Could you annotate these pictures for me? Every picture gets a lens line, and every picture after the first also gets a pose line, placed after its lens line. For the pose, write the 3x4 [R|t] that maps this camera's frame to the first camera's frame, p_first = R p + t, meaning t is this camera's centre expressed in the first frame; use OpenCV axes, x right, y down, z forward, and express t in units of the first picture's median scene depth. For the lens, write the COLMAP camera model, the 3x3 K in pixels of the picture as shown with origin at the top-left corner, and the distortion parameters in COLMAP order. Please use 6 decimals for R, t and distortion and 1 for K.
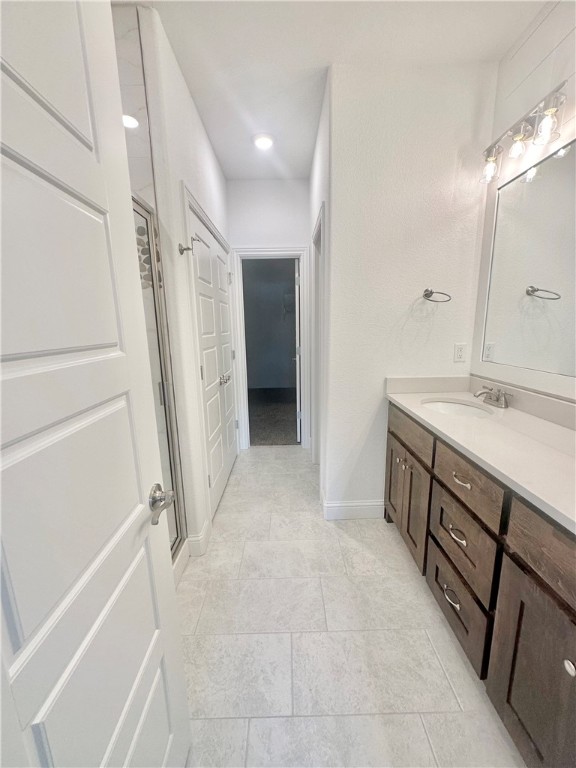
lens RADIAL K [[306.0, 0, 288.0], [0, 306.0, 384.0], [0, 0, 1]] dist [-0.002747, 0.000333]
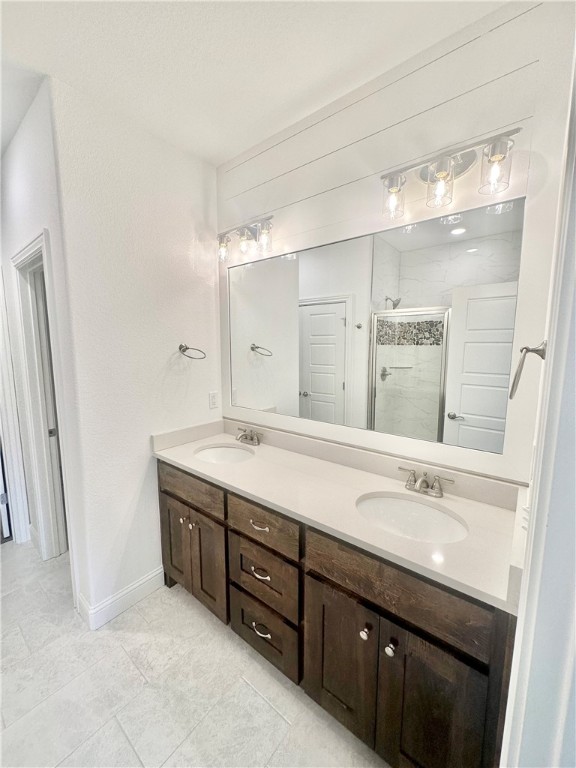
lens RADIAL K [[306.0, 0, 288.0], [0, 306.0, 384.0], [0, 0, 1]] dist [-0.002747, 0.000333]
pose [[0.629653, -0.076785, 0.773073, -0.163356], [0.133432, 0.991005, -0.010247, -0.142414], [-0.765332, 0.109605, 0.634234, 0.091748]]
